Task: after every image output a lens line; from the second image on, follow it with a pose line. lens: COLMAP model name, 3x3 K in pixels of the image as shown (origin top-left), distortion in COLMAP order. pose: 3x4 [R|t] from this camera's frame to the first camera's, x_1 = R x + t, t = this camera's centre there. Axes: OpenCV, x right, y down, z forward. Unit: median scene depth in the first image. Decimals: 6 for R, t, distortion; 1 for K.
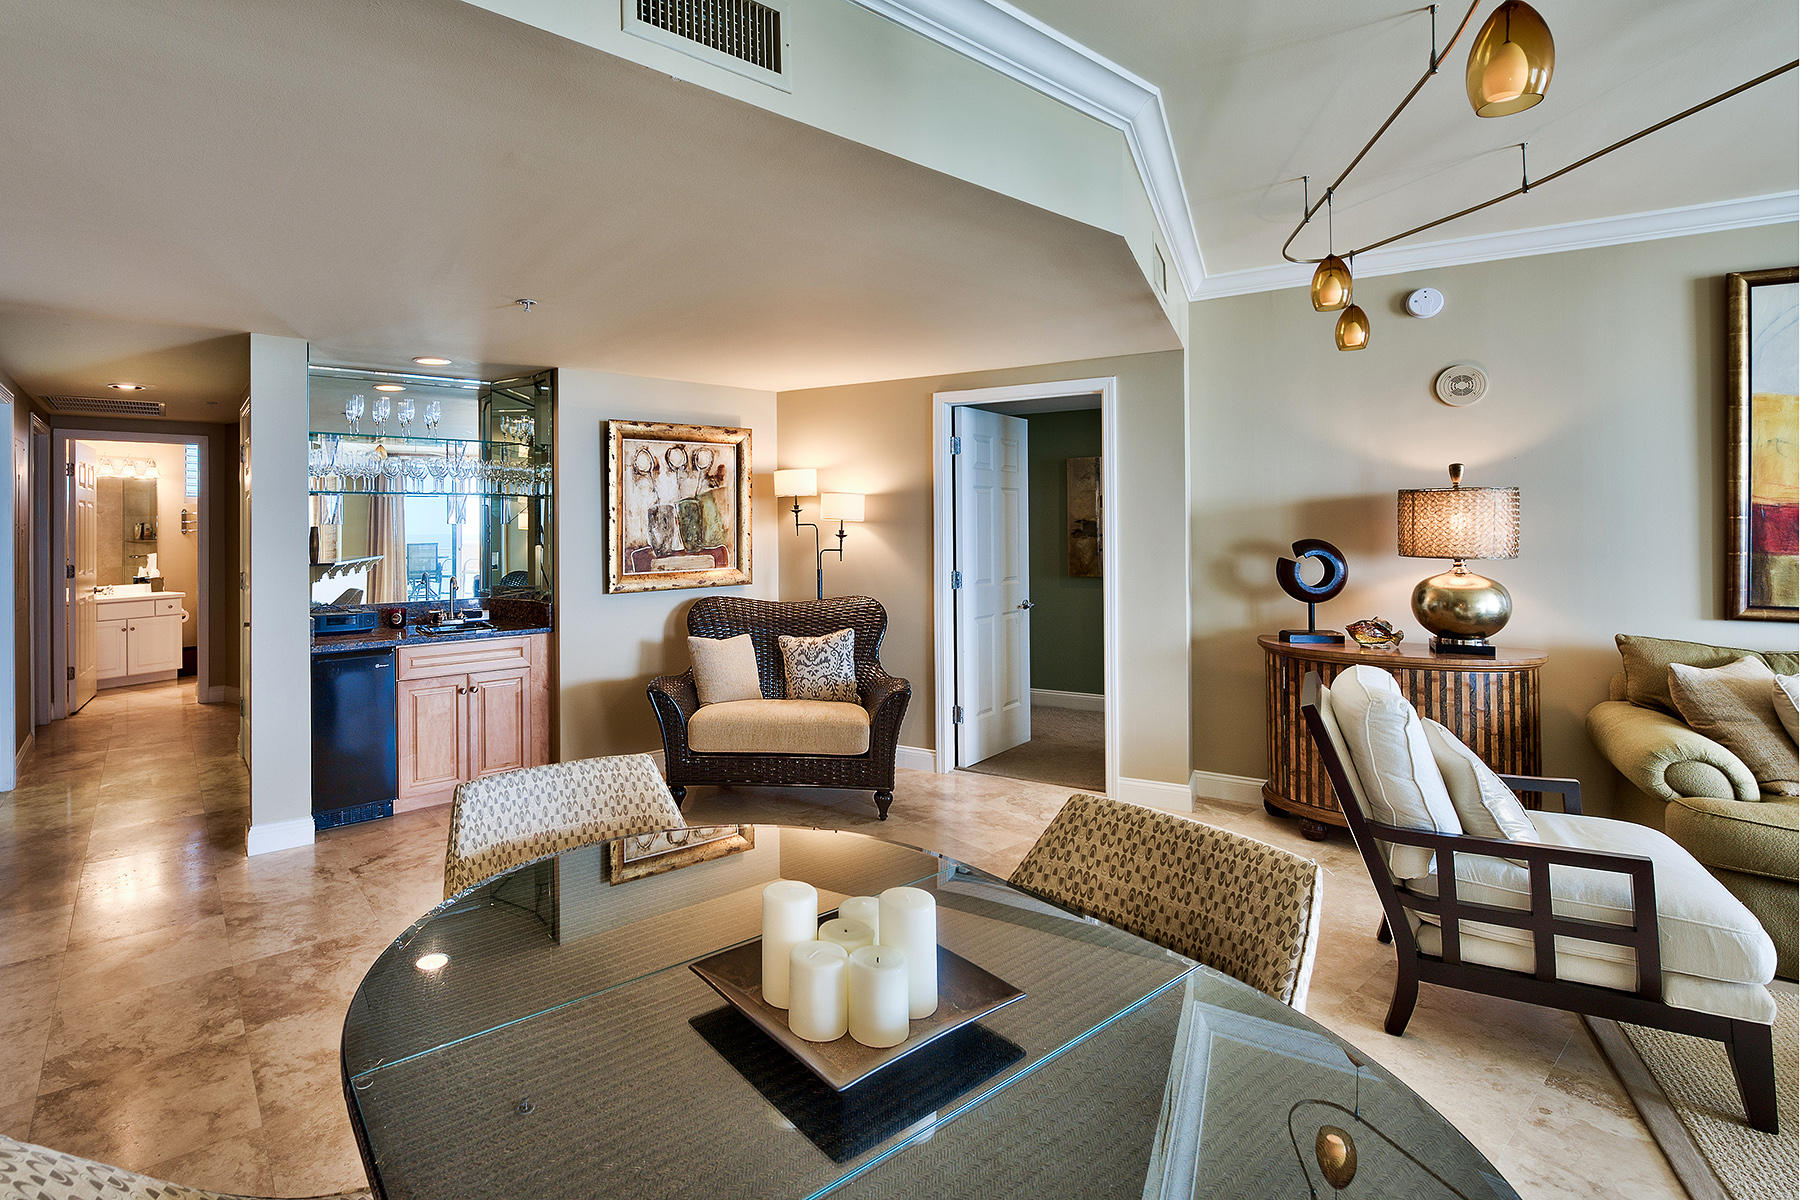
lens RADIAL K [[838.3, 0, 807.1], [0, 838.3, 515.0], [0, 0, 1]] dist [0.000085, -0.000061]
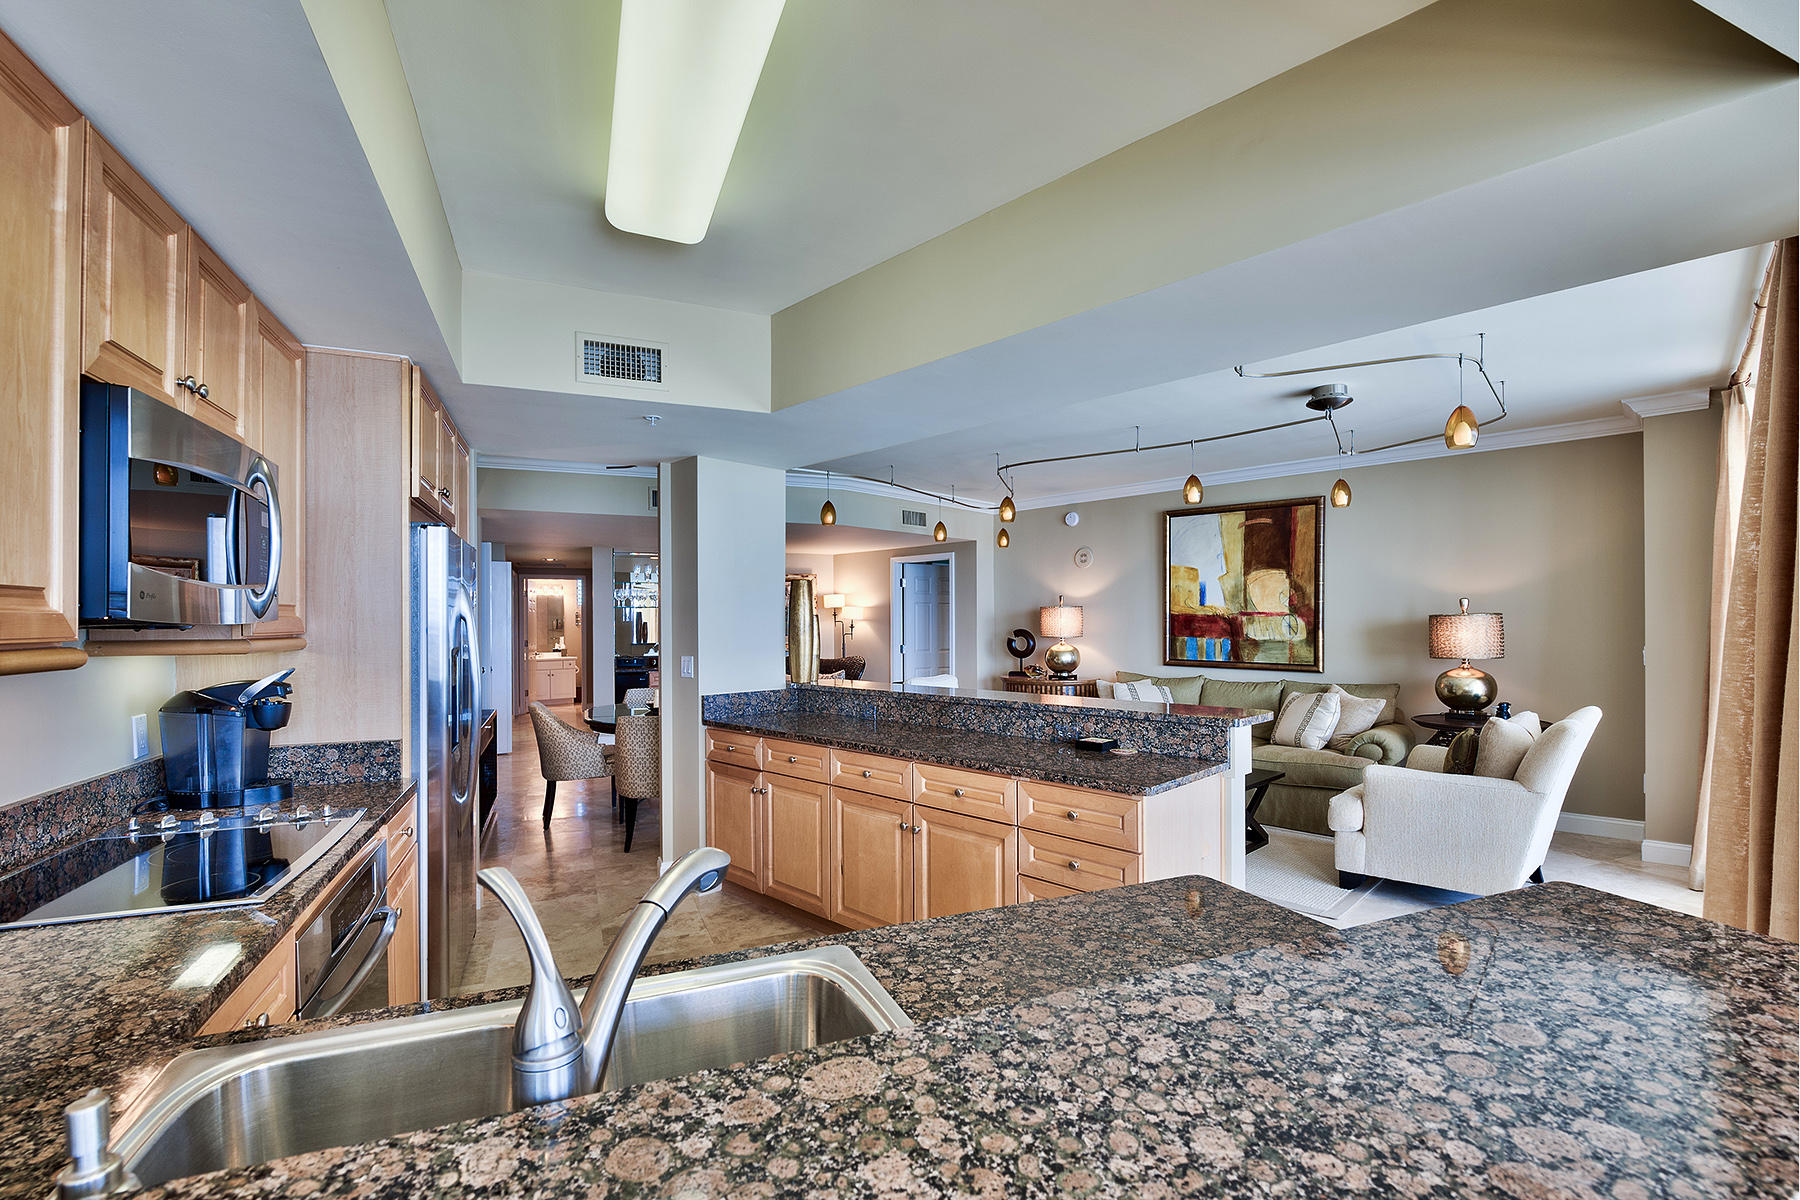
lens RADIAL K [[776.5, 0, 905.2], [0, 776.5, 619.9], [0, 0, 1]] dist [-0.000893, -0.000115]
pose [[0.969509, 0.003982, -0.245024, 0.646295], [-0.002635, 0.999980, 0.005826, -0.004747], [0.245042, -0.005003, 0.969500, -0.822641]]
